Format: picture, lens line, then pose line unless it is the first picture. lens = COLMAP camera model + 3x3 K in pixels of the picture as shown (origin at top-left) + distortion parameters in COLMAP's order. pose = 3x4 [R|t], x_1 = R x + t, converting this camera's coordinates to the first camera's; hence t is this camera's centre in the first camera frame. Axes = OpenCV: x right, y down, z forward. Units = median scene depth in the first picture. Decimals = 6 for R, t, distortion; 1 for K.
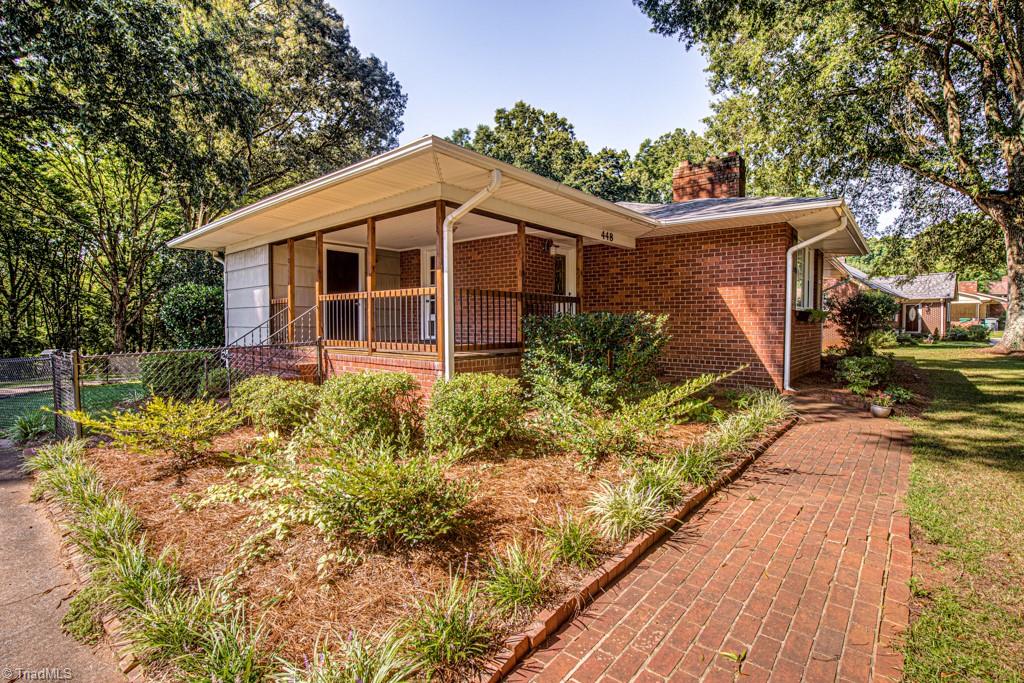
lens RADIAL K [[472.5, 0, 511.8], [0, 472.5, 339.2], [0, 0, 1]] dist [-0.024587, 0.003413]
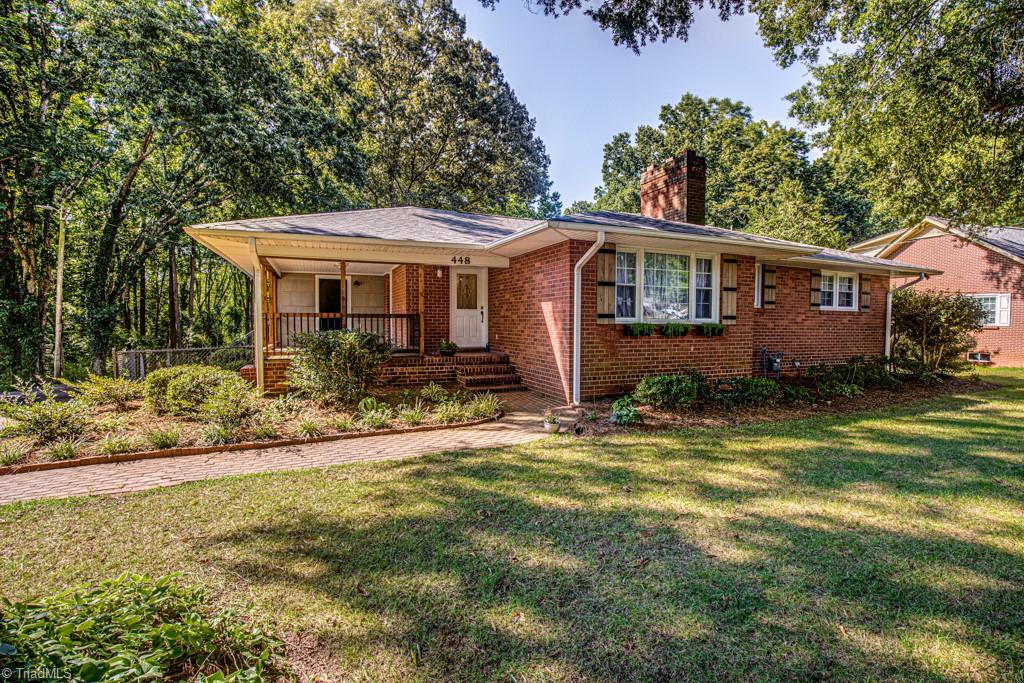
lens RADIAL K [[472.5, 0, 516.1], [0, 472.5, 334.7], [0, 0, 1]] dist [-0.024587, 0.003413]
pose [[0.894000, 0.011710, -0.447914, 0.238657], [-0.017202, 0.999818, -0.008194, -0.007906], [0.447737, 0.015030, 0.894039, 0.007978]]
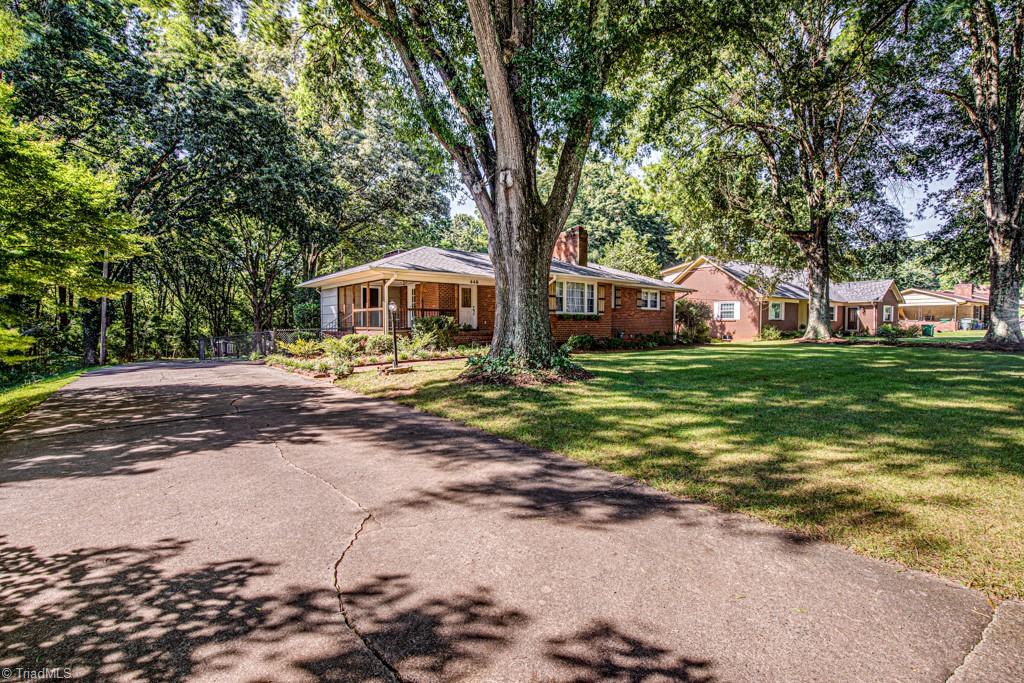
lens RADIAL K [[472.5, 0, 510.0], [0, 472.5, 343.8], [0, 0, 1]] dist [-0.024587, 0.003413]
pose [[0.982057, 0.007793, -0.188425, 0.224510], [-0.006703, 0.999957, 0.006418, 0.017378], [0.188467, -0.005040, 0.982067, -0.333879]]
